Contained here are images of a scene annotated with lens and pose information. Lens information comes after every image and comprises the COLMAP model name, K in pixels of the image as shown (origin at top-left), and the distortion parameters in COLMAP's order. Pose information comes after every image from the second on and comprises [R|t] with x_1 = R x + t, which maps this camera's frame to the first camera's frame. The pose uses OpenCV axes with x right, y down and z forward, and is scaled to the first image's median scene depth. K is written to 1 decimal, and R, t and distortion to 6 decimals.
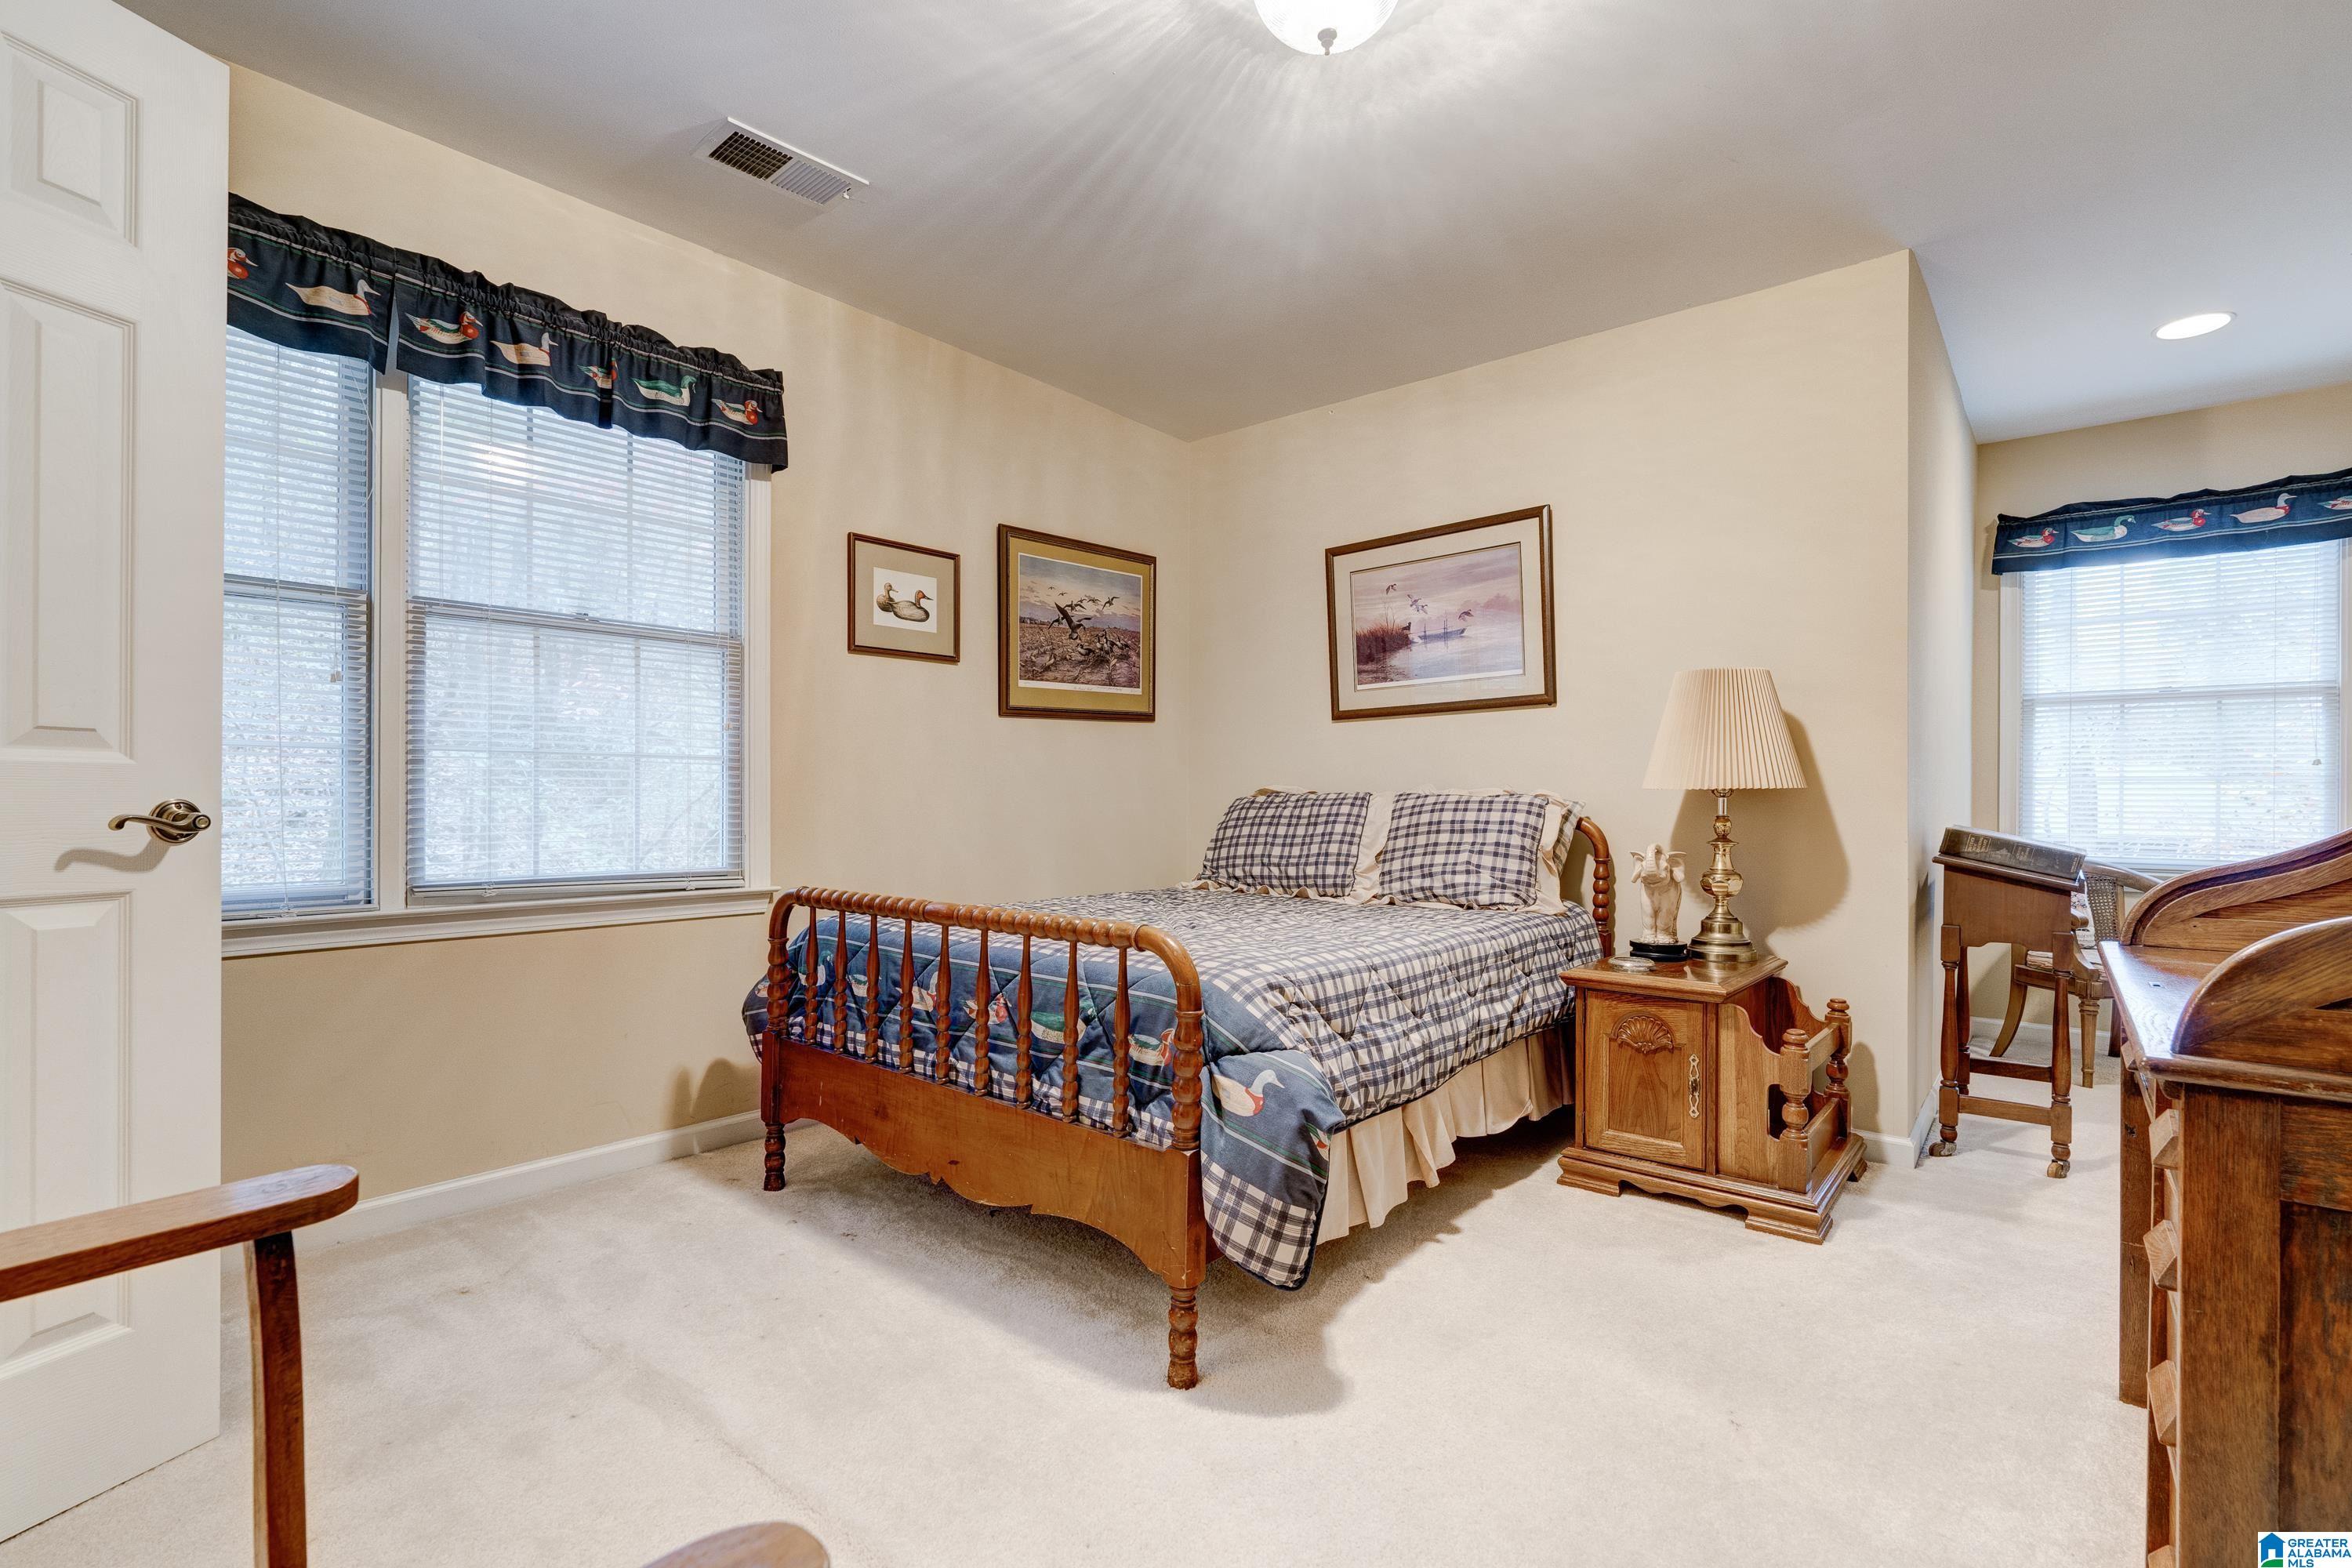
lens RADIAL K [[1076.9, 0, 1180.3], [0, 1076.9, 798.2], [0, 0, 1]] dist [-0.008228, 0.000300]
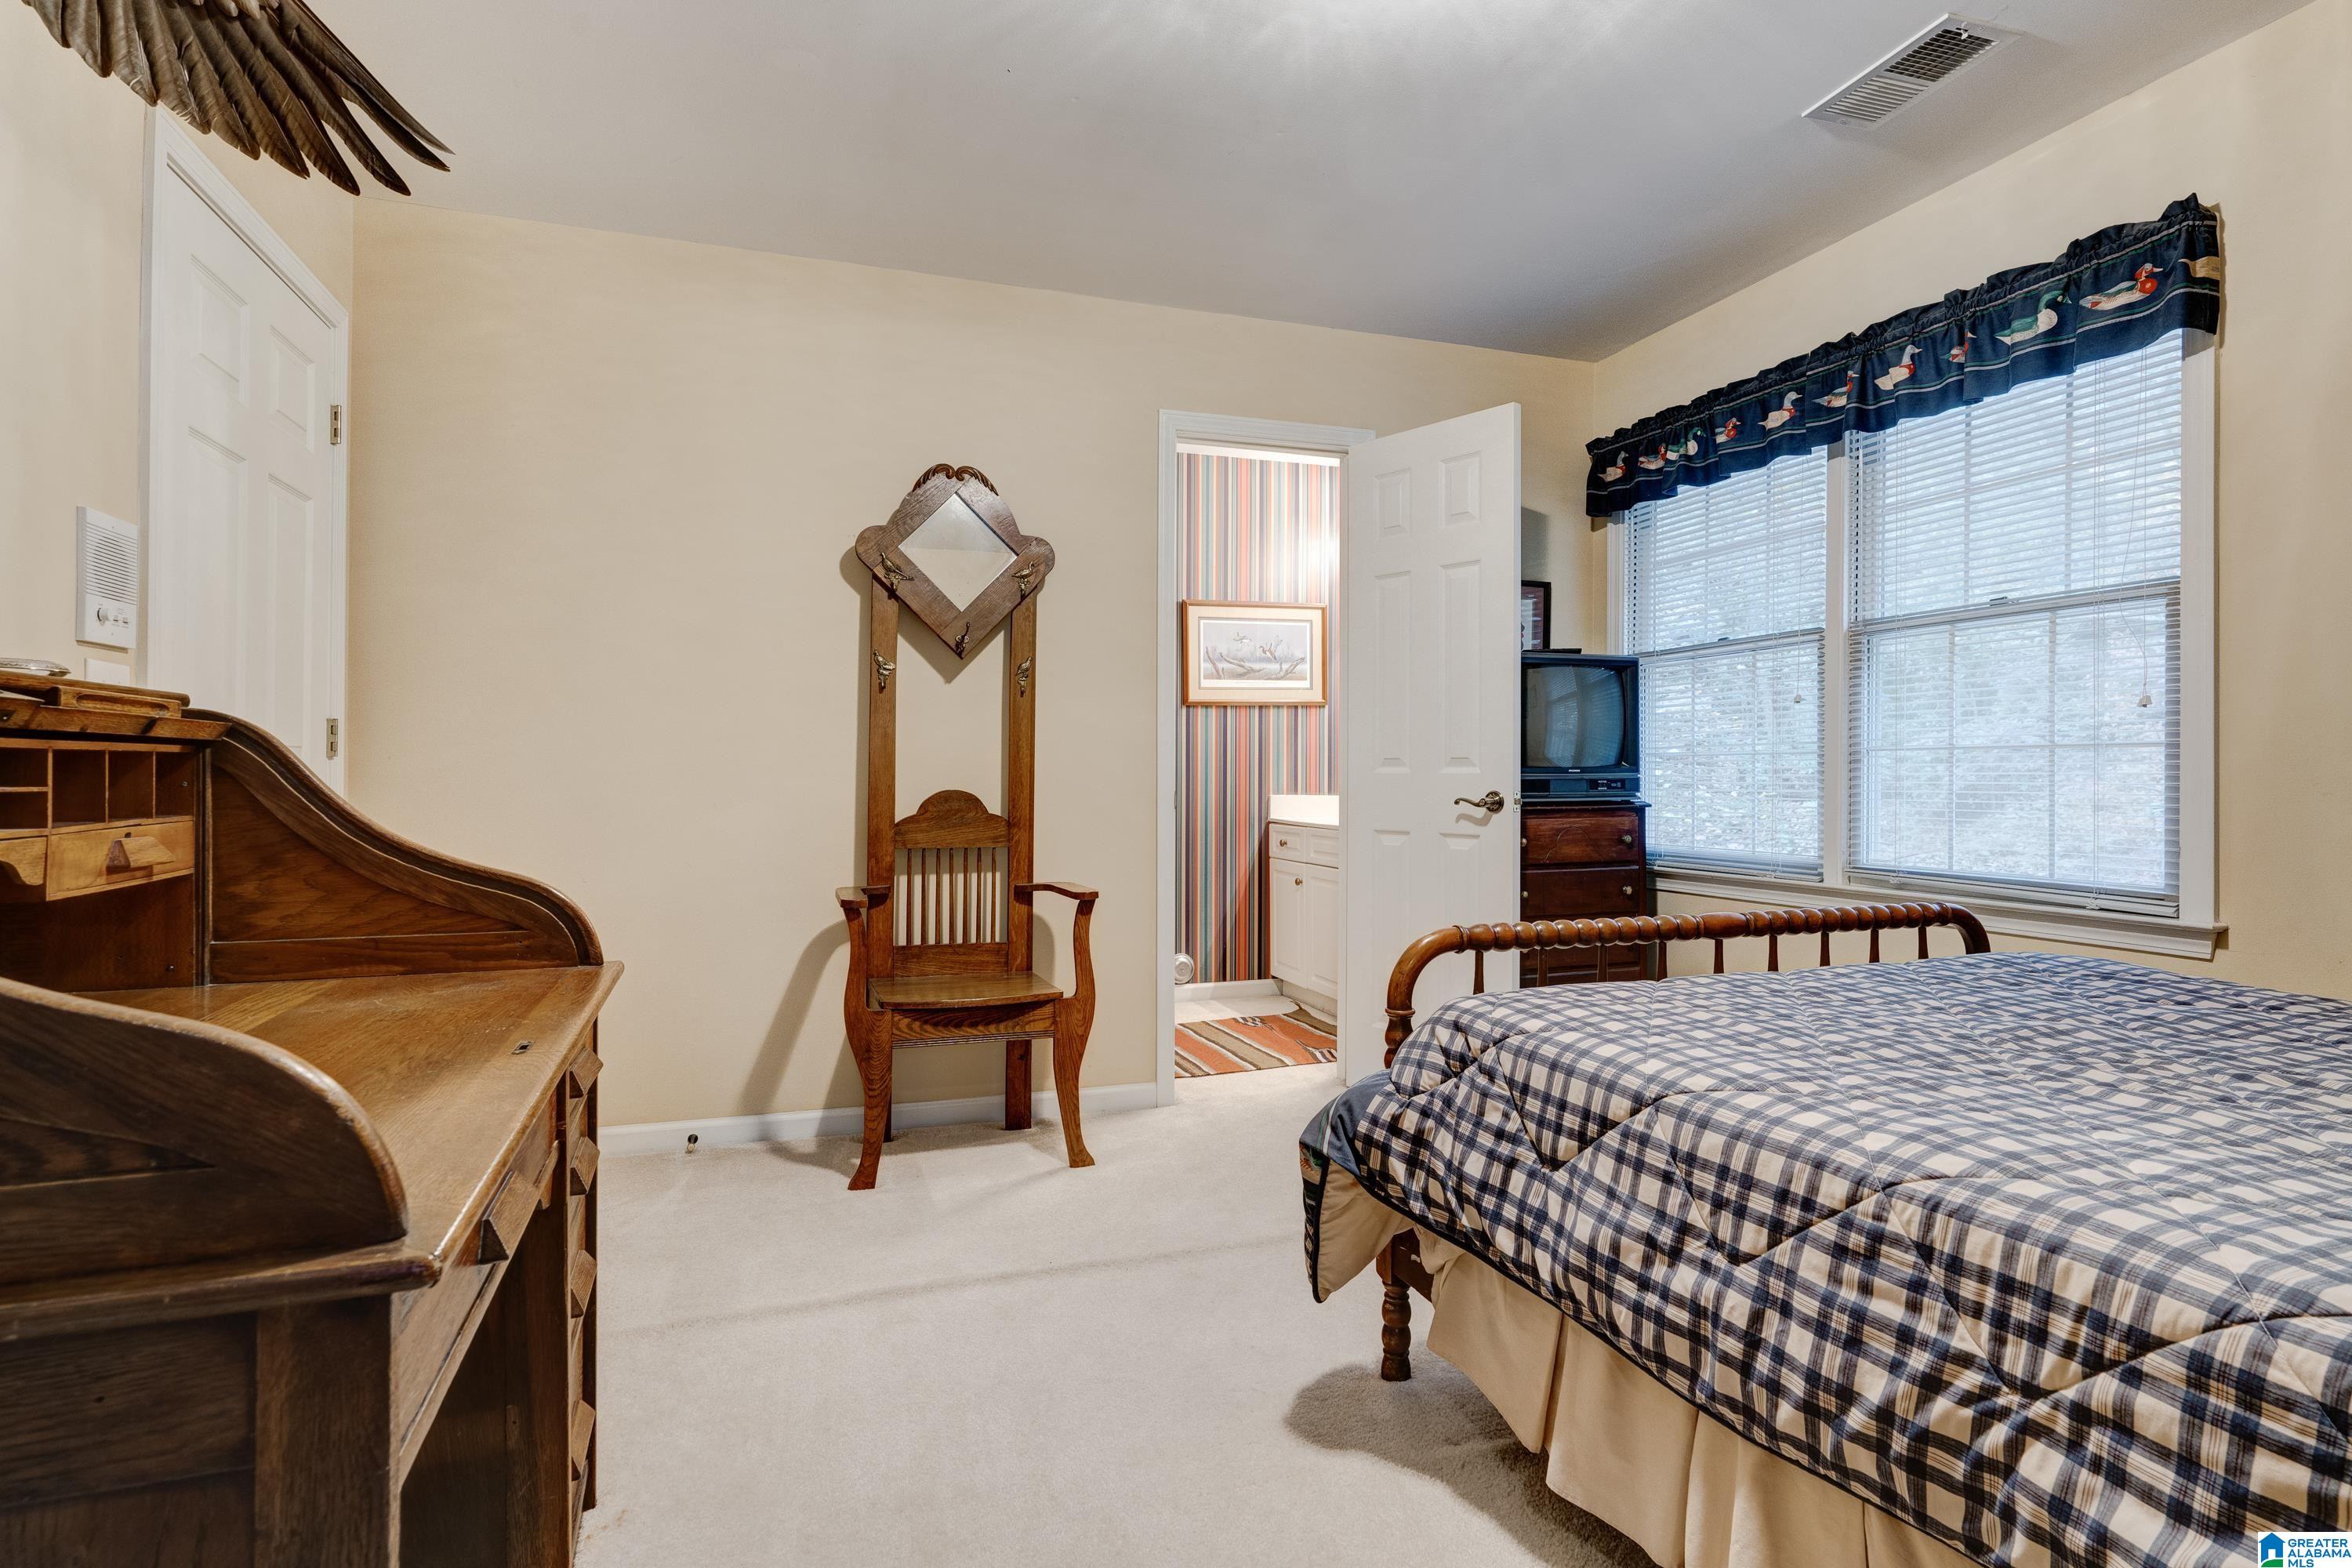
lens RADIAL K [[1114.6, 0, 1177.3], [0, 1114.6, 774.3], [0, 0, 1]] dist [0.003293, 0.000243]
pose [[-0.490563, -0.006020, -0.871385, 0.698230], [-0.004577, 0.999980, -0.004331, -0.010682], [0.871394, 0.001864, -0.490581, 0.915842]]
